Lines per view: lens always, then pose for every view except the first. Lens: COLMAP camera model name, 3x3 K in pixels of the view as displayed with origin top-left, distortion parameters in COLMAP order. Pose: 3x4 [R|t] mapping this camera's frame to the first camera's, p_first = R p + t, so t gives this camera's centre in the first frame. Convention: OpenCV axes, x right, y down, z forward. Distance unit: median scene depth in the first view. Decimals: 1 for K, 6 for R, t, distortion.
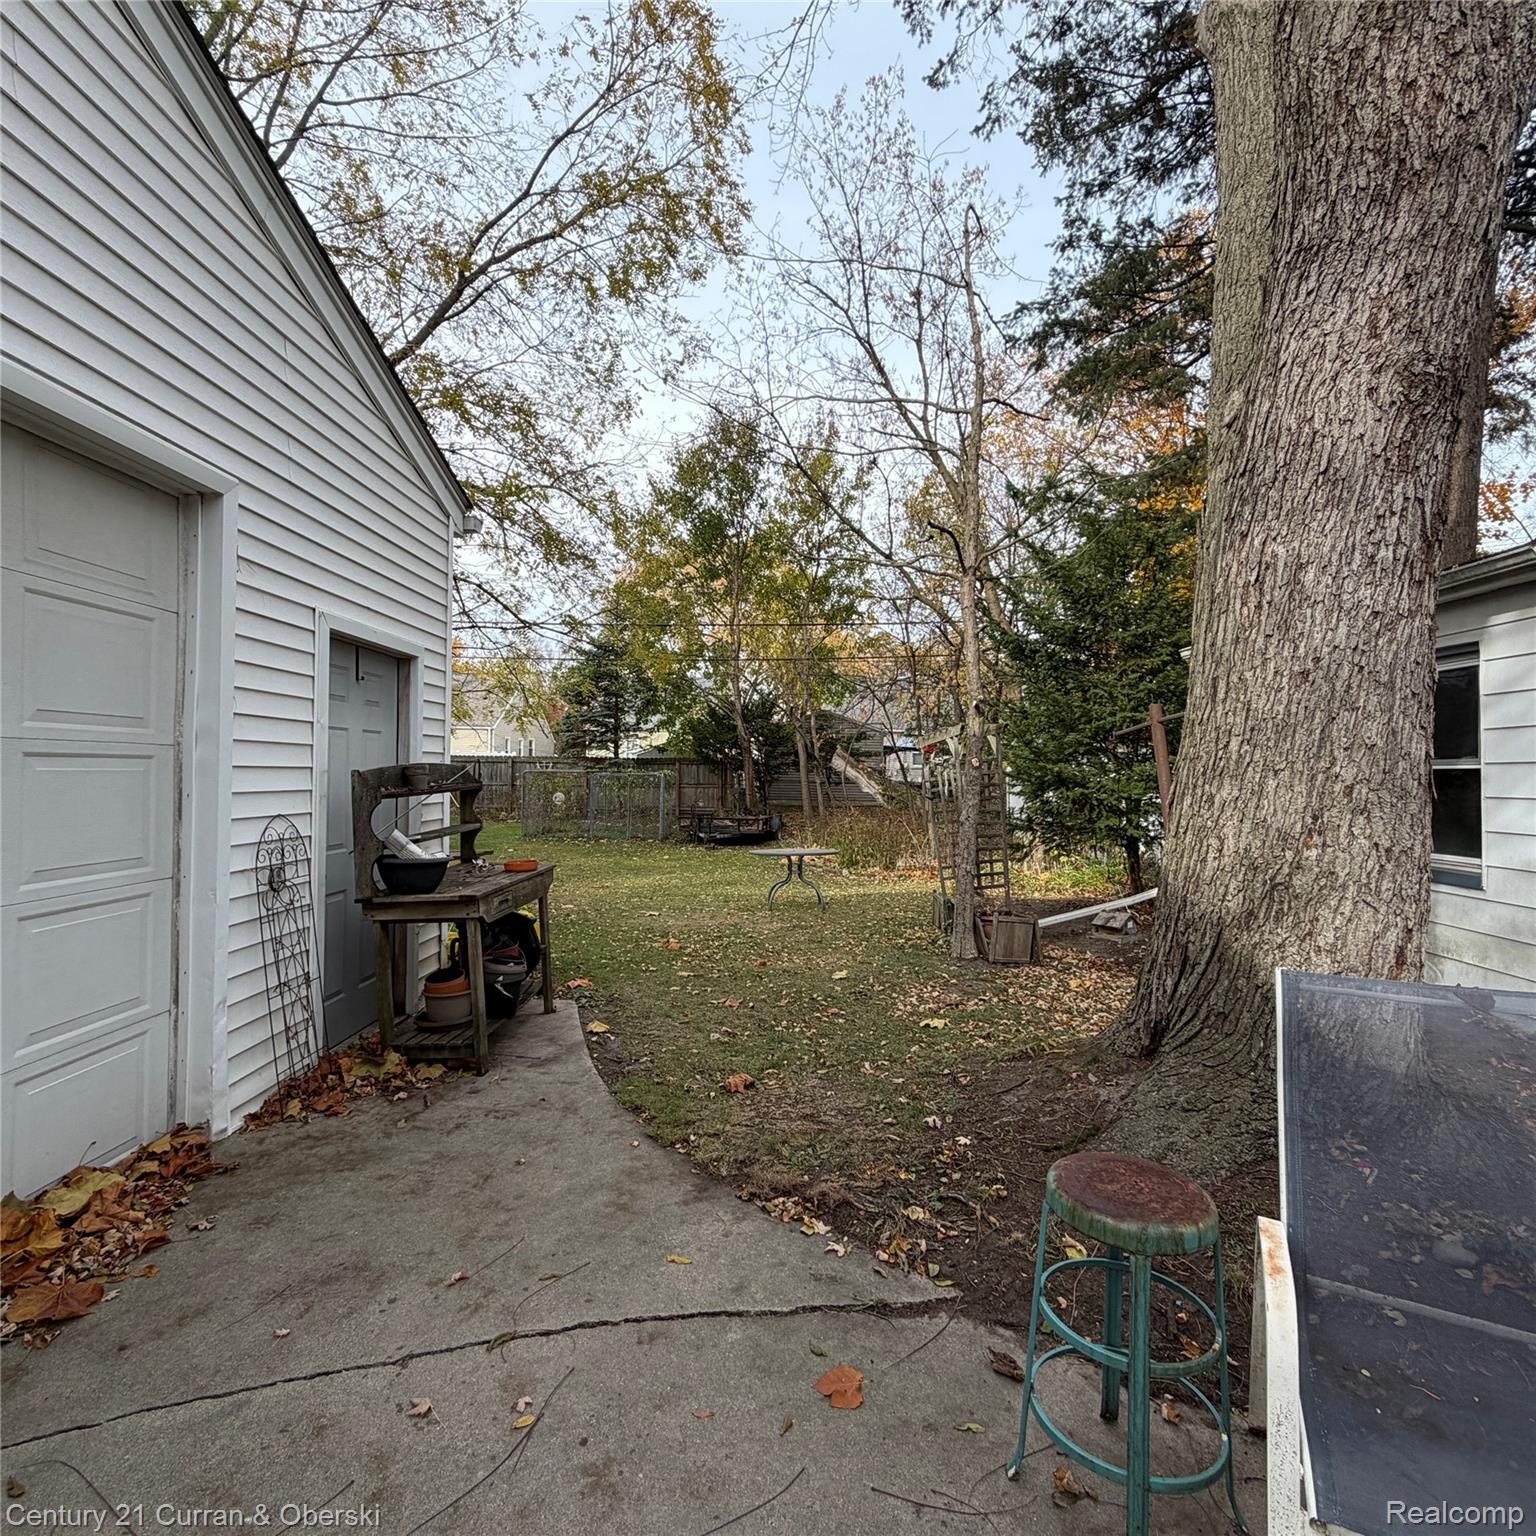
lens RADIAL K [[815.7, 0, 767.4], [0, 815.7, 766.0], [0, 0, 1]] dist [0.001022, -0.000383]
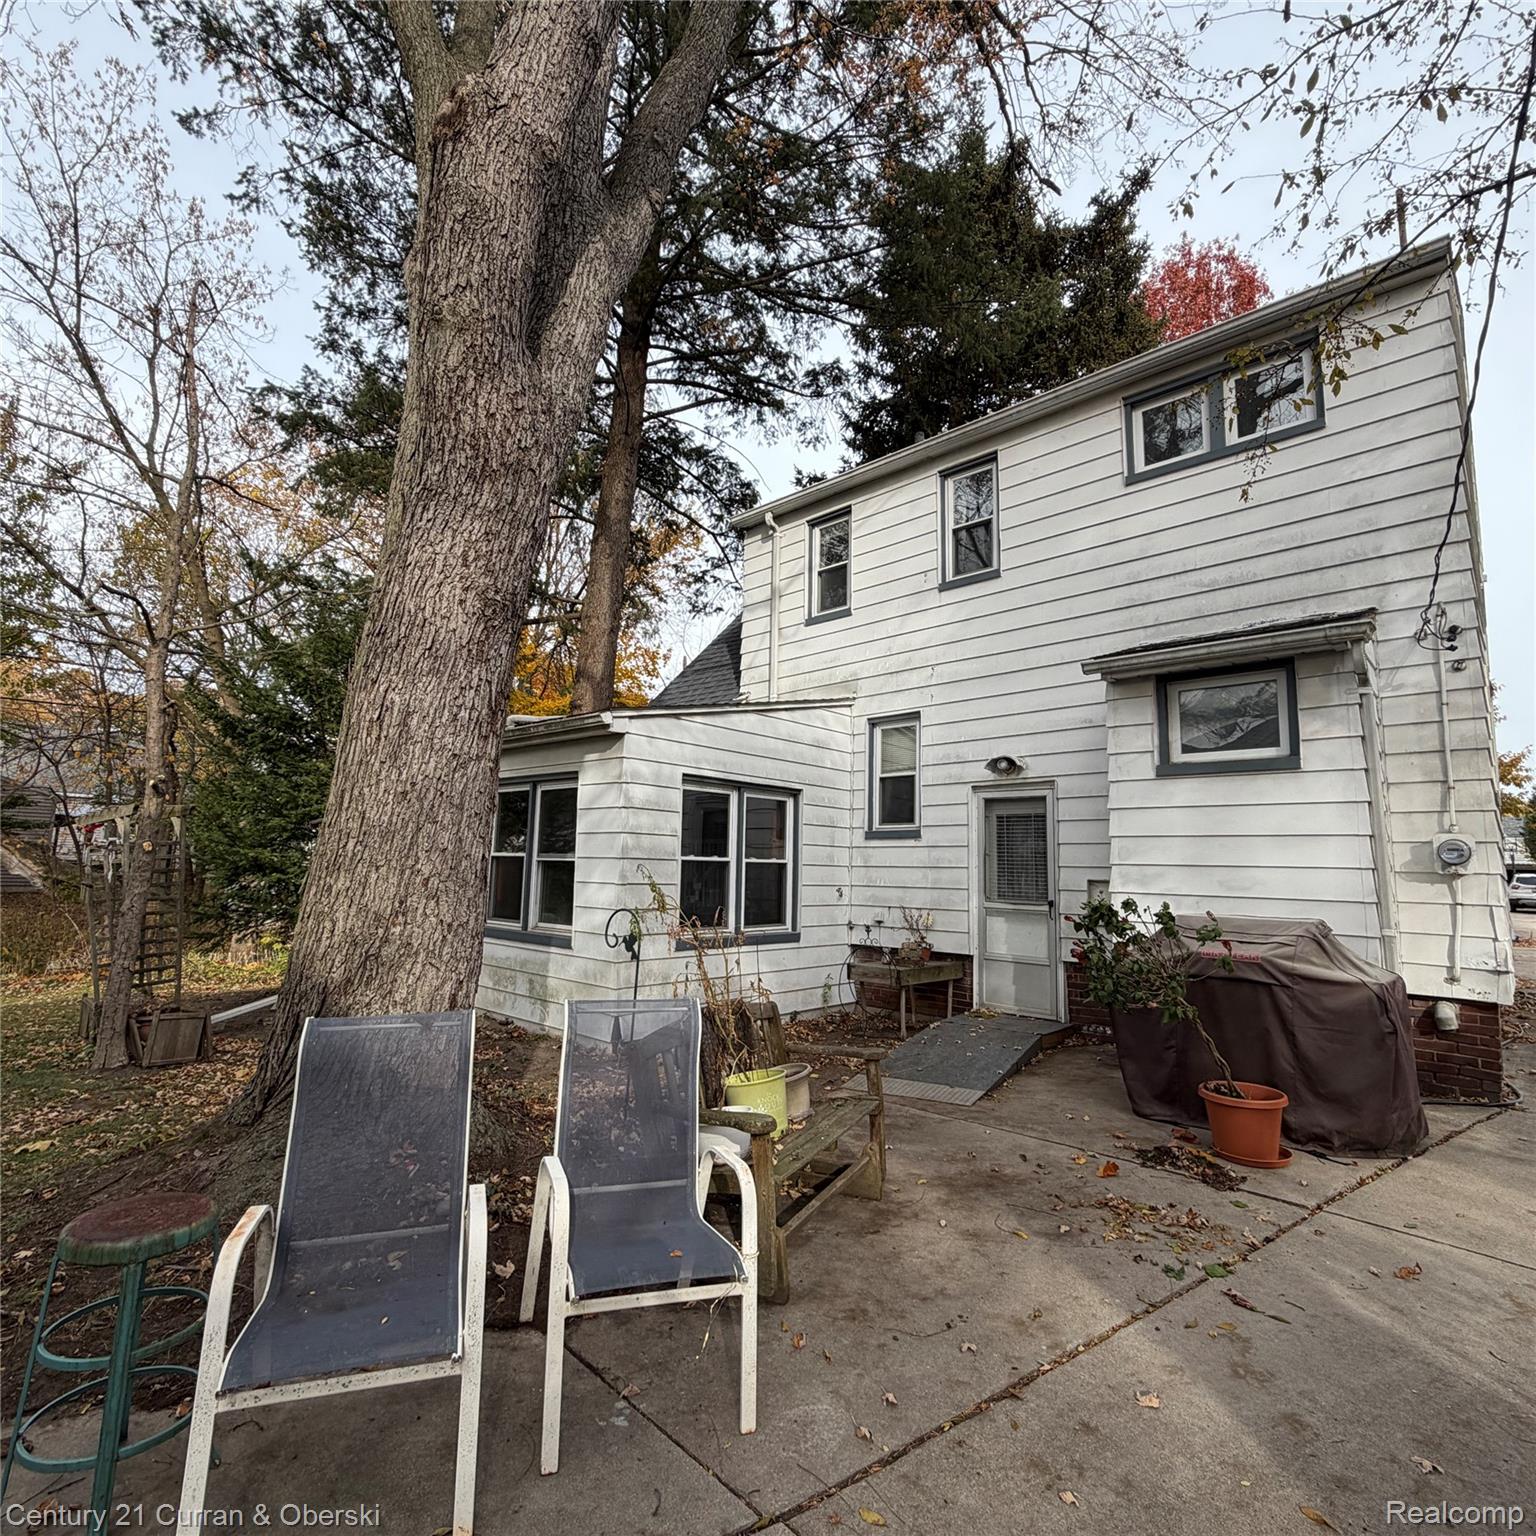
lens RADIAL K [[815.7, 0, 767.4], [0, 815.7, 766.0], [0, 0, 1]] dist [0.001022, -0.000383]
pose [[0.659749, 0.096624, 0.745249, 0.031654], [-0.023620, 0.993876, -0.107949, -0.017648], [-0.751115, 0.053617, 0.657990, -0.209255]]
